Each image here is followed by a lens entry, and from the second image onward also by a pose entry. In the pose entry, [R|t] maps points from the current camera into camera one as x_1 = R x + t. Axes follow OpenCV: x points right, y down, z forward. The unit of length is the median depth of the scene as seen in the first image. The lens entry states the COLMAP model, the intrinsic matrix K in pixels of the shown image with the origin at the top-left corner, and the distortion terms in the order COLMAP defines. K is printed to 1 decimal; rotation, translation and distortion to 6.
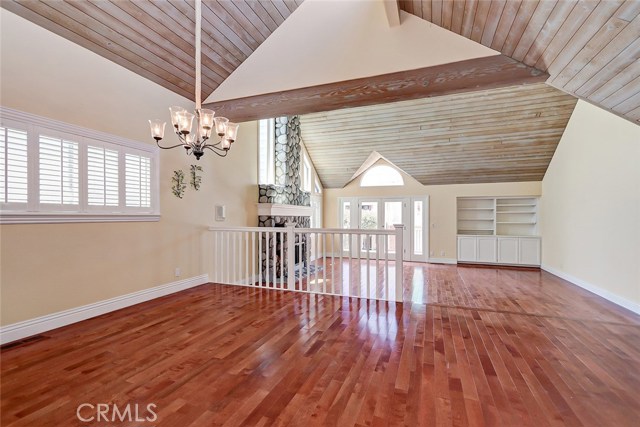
lens RADIAL K [[293.9, 0, 316.6], [0, 293.9, 217.7], [0, 0, 1]] dist [0.004182, -0.003233]
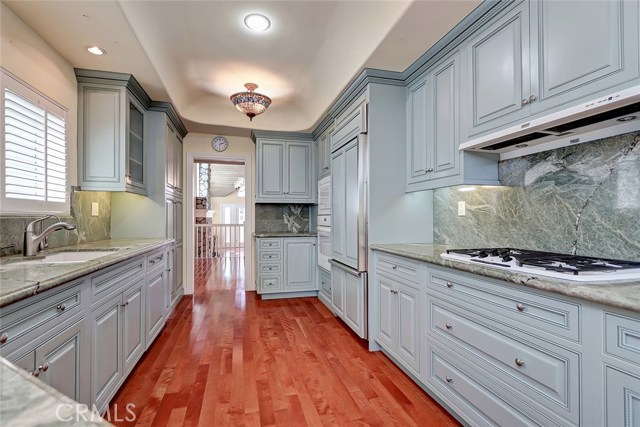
lens RADIAL K [[293.9, 0, 314.4], [0, 293.9, 216.3], [0, 0, 1]] dist [0.004182, -0.003233]
pose [[0.816819, -0.001026, 0.576894, -0.518773], [0.007079, 0.999941, -0.008244, 0.004621], [-0.576851, 0.010818, 0.816778, -0.522701]]
